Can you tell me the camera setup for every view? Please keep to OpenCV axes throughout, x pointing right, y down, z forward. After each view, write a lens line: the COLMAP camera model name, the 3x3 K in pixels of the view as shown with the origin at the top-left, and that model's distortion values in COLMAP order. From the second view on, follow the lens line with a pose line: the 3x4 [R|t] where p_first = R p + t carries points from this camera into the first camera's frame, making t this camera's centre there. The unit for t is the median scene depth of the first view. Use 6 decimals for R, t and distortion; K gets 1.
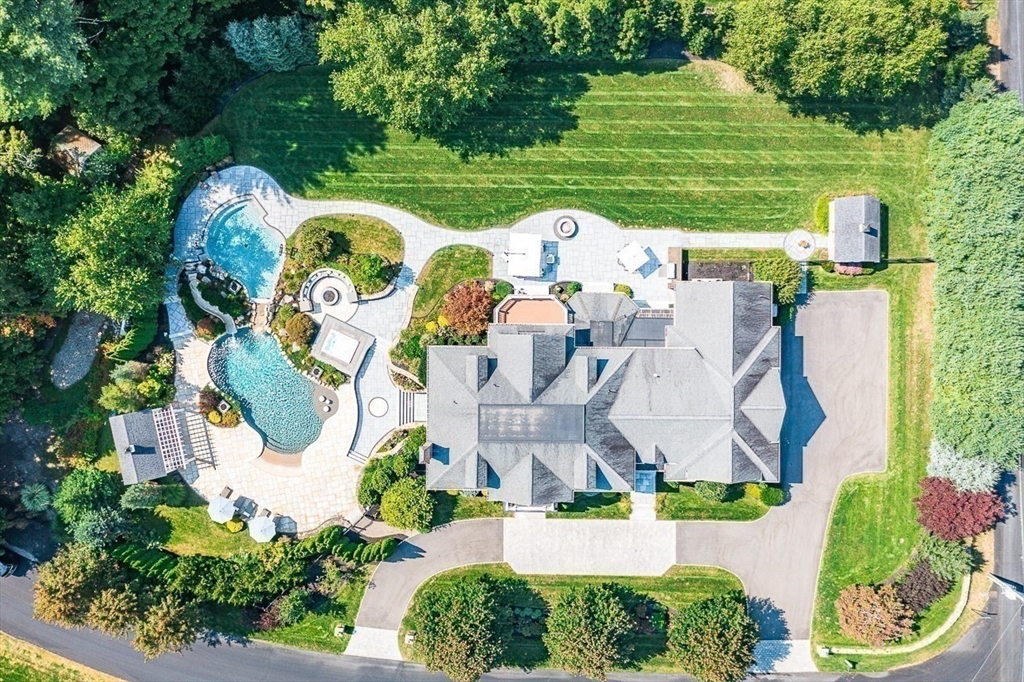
lens RADIAL K [[822.3, 0, 512.0], [0, 822.3, 341.0], [0, 0, 1]] dist [0.004098, 0.003867]
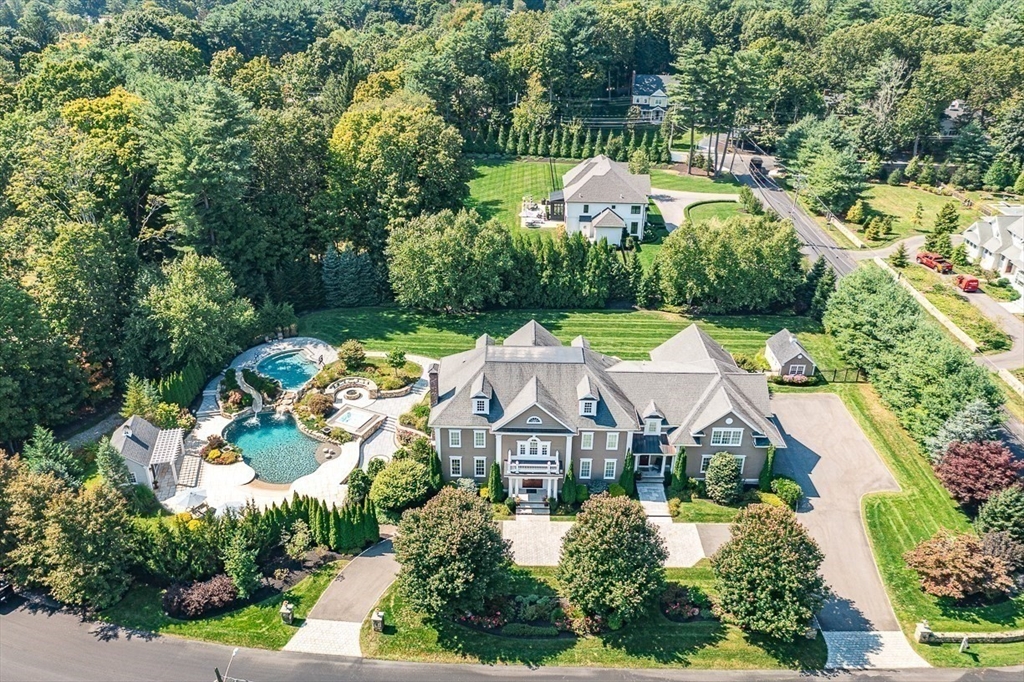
lens RADIAL K [[810.8, 0, 512.0], [0, 810.8, 341.0], [0, 0, 1]] dist [0.026740, -0.000190]
pose [[0.999512, 0.029274, 0.010892, -0.015770], [-0.003381, 0.448062, -0.893996, 0.910529], [-0.031051, 0.893523, 0.447942, 0.424895]]
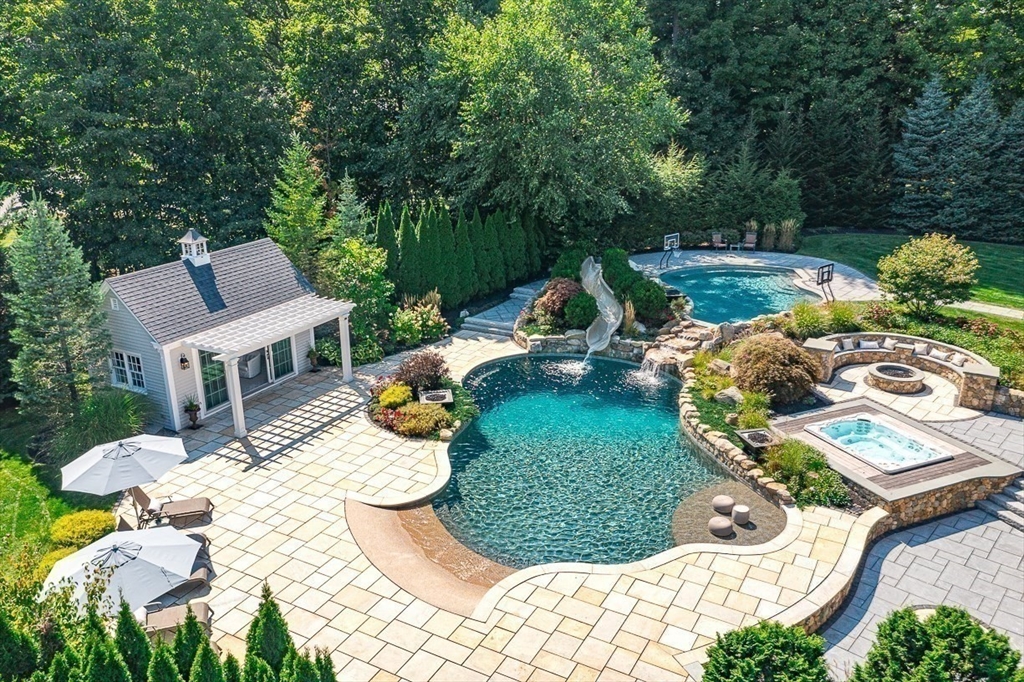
lens RADIAL K [[810.8, 0, 512.0], [0, 810.8, 341.0], [0, 0, 1]] dist [0.026740, -0.000190]
pose [[0.752613, 0.224856, -0.618881, -0.136550], [-0.658422, 0.246456, -0.711154, 0.281057], [-0.007380, 0.942708, 0.333536, 0.873647]]
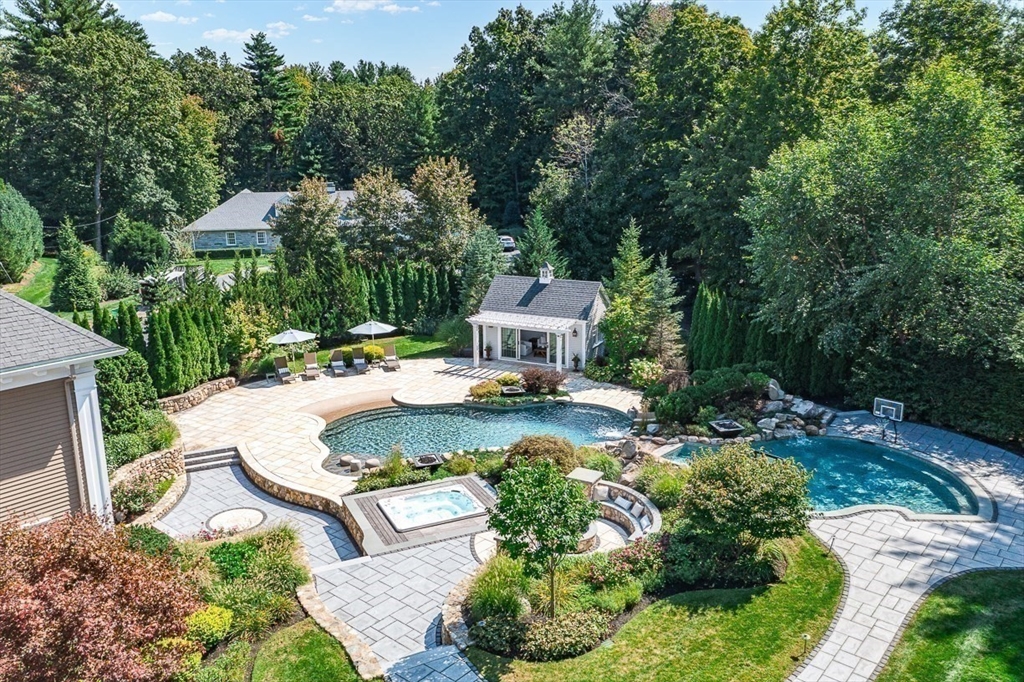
lens RADIAL K [[822.3, 0, 512.0], [0, 822.3, 341.0], [0, 0, 1]] dist [0.004098, 0.003867]
pose [[-0.628376, 0.215993, -0.747322, 0.012621], [-0.777694, -0.151799, 0.610040, -0.217173], [0.018322, 0.964523, 0.263363, 0.842184]]
